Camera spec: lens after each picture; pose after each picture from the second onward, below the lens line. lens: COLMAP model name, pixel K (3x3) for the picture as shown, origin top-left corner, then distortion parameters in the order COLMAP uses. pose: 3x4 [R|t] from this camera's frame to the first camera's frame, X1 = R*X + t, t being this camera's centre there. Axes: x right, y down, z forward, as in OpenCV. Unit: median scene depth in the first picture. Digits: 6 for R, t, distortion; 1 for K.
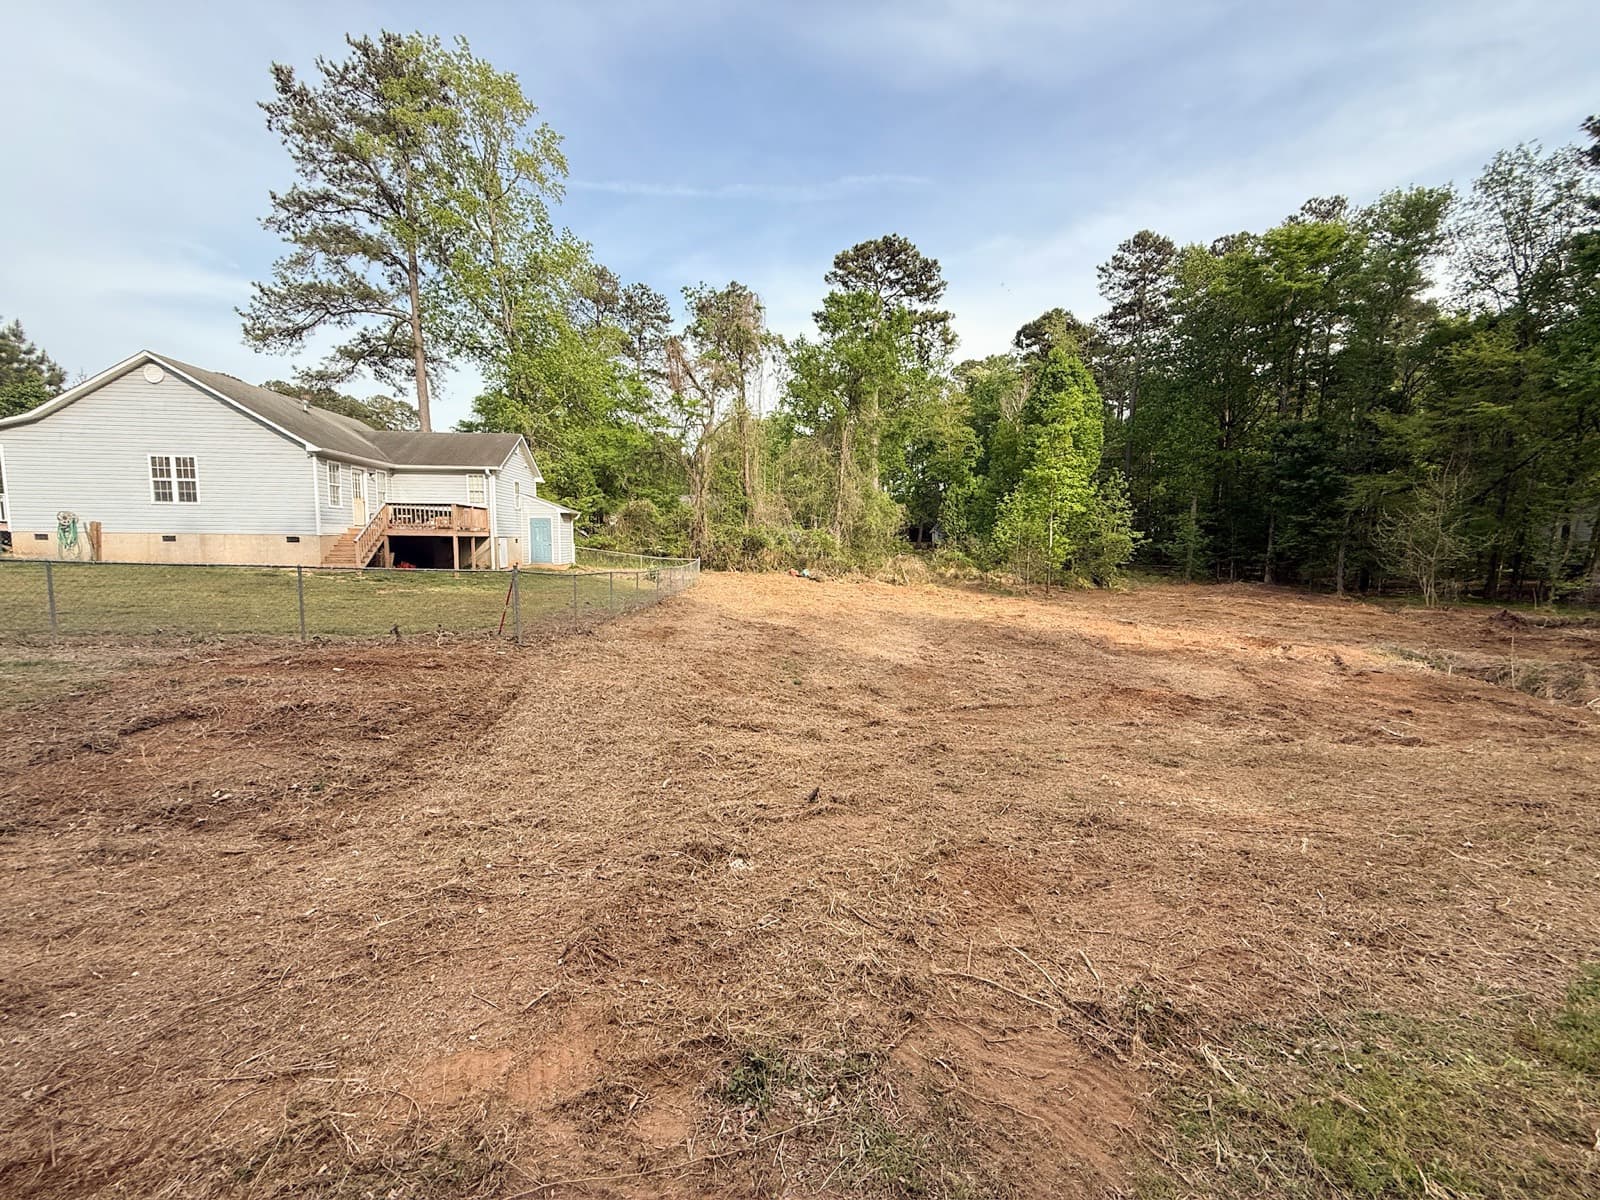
lens RADIAL K [[666.4, 0, 800.0], [0, 666.4, 600.0], [0, 0, 1]] dist [0.036476, -0.017395]
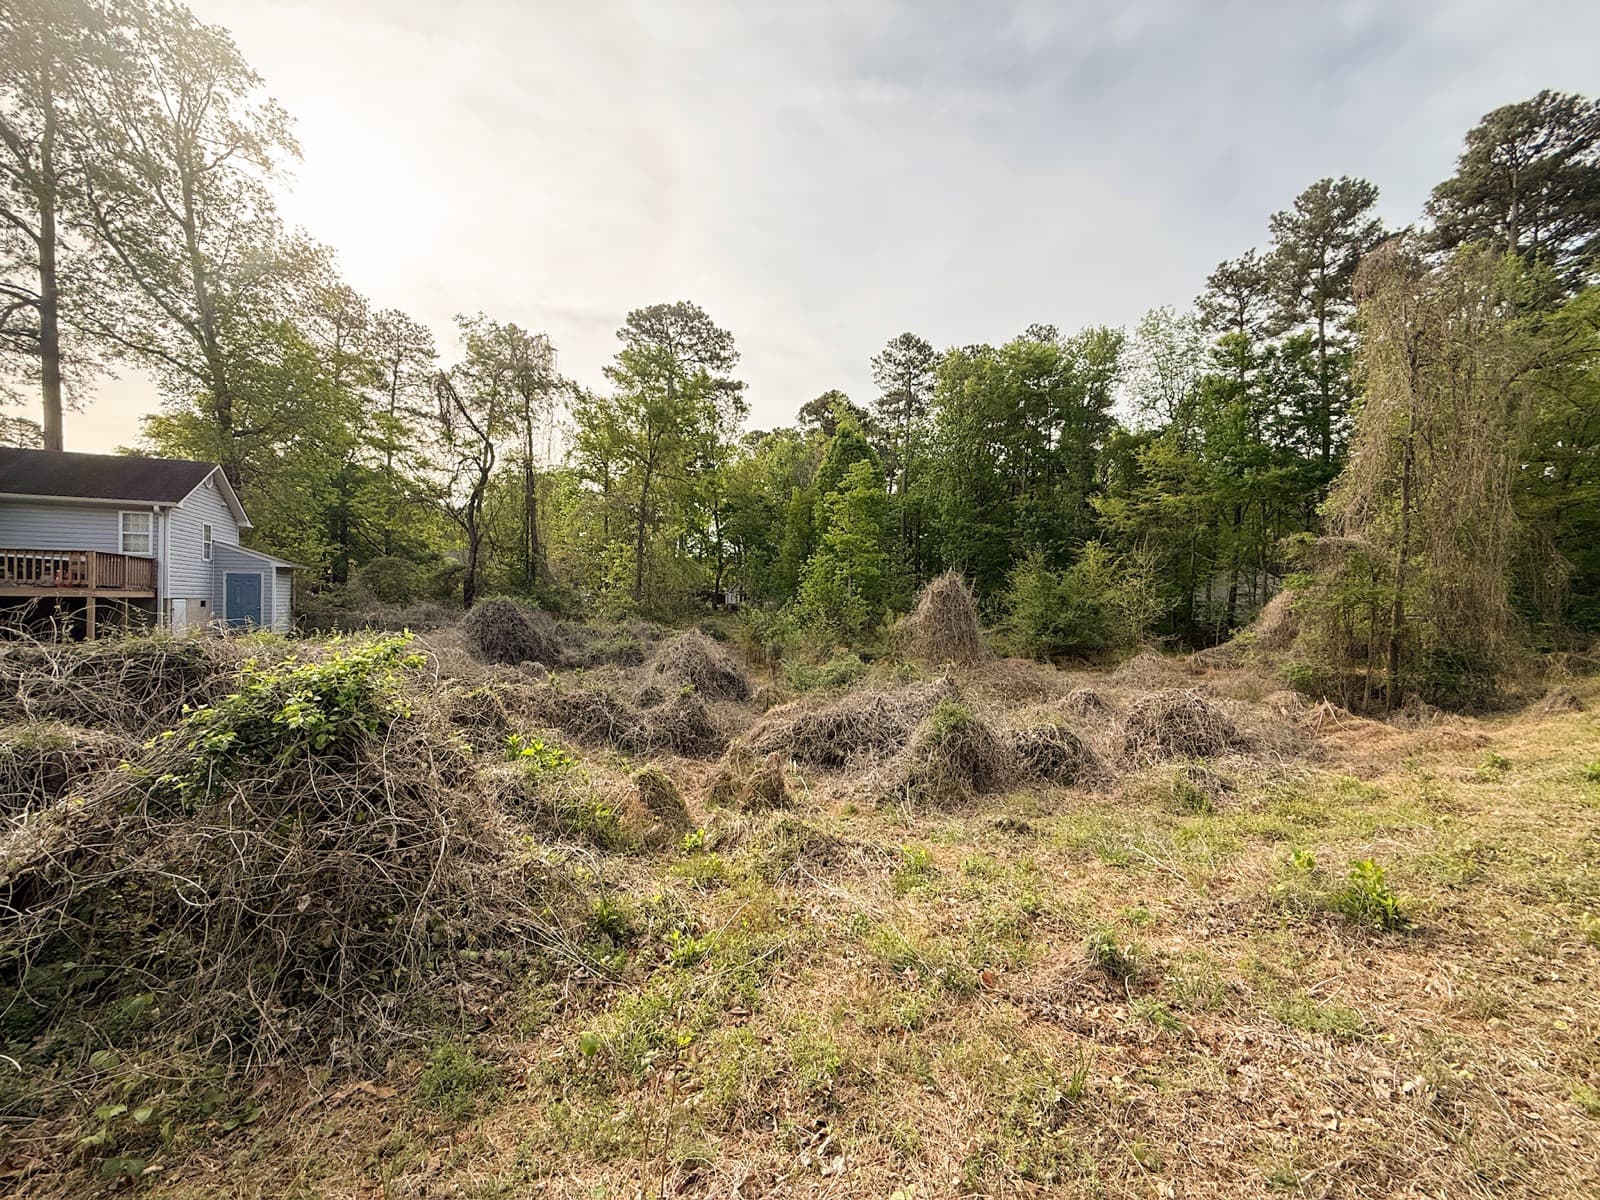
lens RADIAL K [[639.2, 0, 800.0], [0, 639.2, 600.0], [0, 0, 1]] dist [-0.000865, 0.000573]
pose [[0.939744, -0.002742, 0.341868, -0.038846], [0.033819, 0.995809, -0.084976, -0.009649], [-0.340203, 0.091417, 0.935898, 0.098703]]
